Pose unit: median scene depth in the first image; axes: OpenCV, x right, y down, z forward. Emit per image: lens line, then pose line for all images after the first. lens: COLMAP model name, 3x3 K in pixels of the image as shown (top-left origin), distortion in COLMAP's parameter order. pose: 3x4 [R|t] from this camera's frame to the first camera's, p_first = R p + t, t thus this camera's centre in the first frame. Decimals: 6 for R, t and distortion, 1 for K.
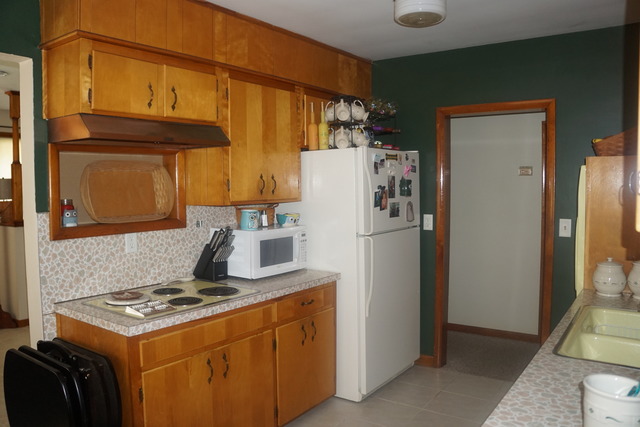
lens RADIAL K [[512.4, 0, 319.2], [0, 512.4, 212.6], [0, 0, 1]] dist [-0.137513, 0.083349]
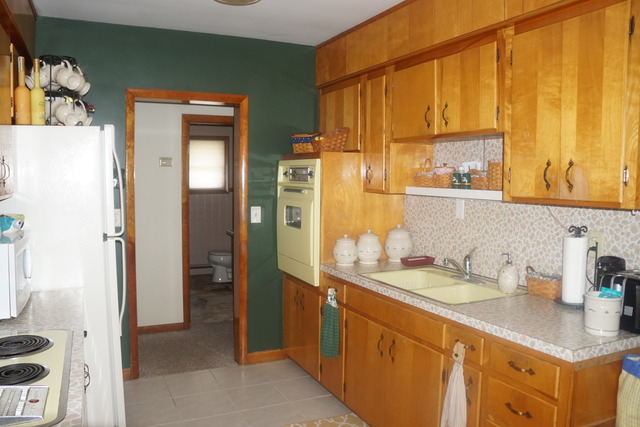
lens RADIAL K [[512.4, 0, 319.4], [0, 512.4, 214.4], [0, 0, 1]] dist [-0.137513, 0.083349]
pose [[-0.488184, 0.055521, -0.870973, 0.619490], [-0.071114, 0.992125, 0.103104, -0.050562], [0.869839, 0.112272, -0.480391, 1.097246]]
